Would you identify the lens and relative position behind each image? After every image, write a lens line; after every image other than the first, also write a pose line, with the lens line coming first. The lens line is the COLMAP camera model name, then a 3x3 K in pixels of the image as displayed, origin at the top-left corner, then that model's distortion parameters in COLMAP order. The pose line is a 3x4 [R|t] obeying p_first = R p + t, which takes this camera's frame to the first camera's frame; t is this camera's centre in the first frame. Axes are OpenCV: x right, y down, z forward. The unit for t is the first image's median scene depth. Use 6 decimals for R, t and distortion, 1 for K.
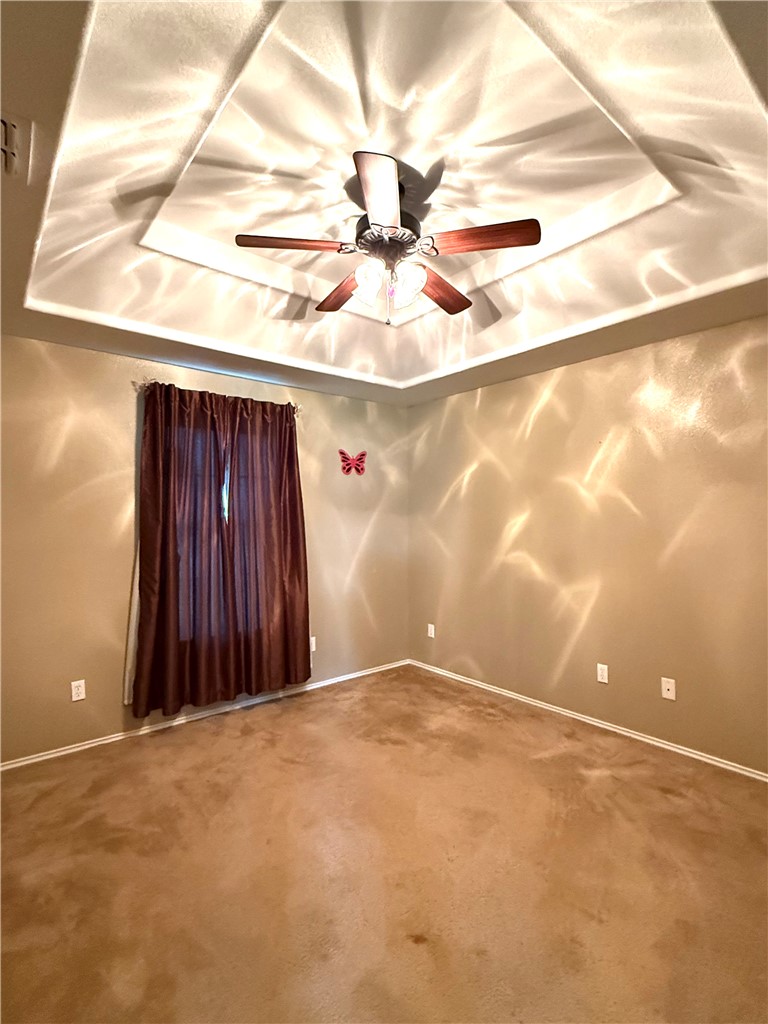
lens RADIAL K [[490.2, 0, 384.1], [0, 490.2, 511.0], [0, 0, 1]] dist [-0.000536, -0.000458]
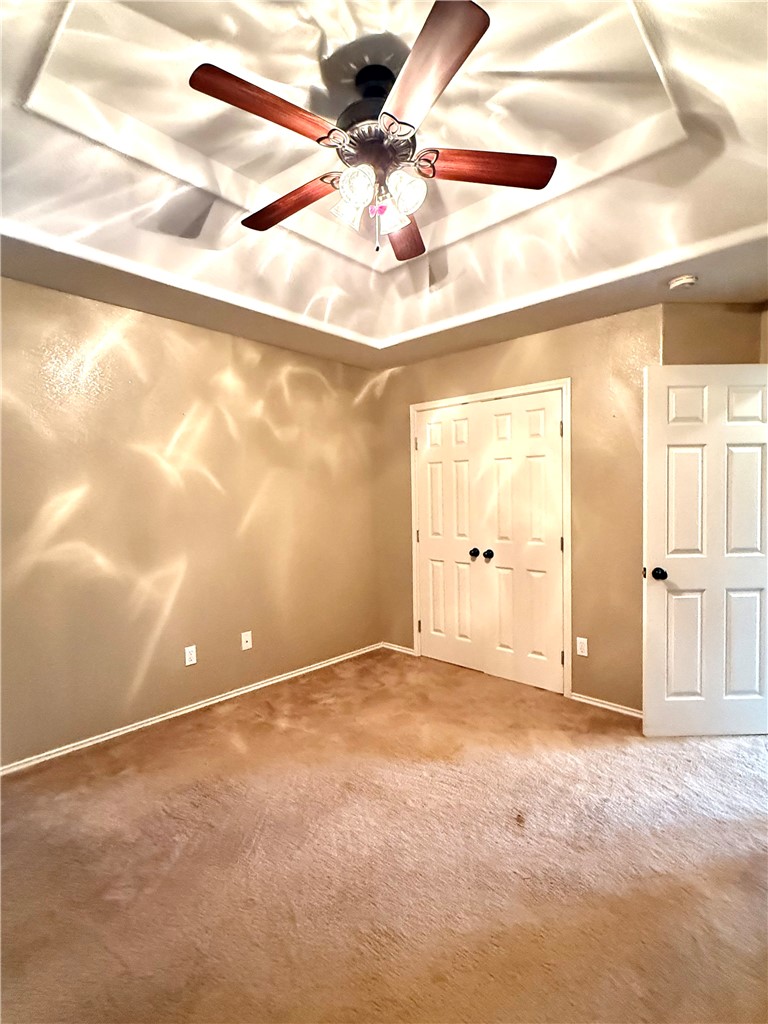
lens RADIAL K [[490.2, 0, 384.1], [0, 490.2, 511.0], [0, 0, 1]] dist [-0.000536, -0.000458]
pose [[-0.125311, -0.013022, 0.992032, -0.549635], [0.008083, 0.999867, 0.014146, 0.036844], [-0.992085, 0.009791, -0.125189, 0.736067]]
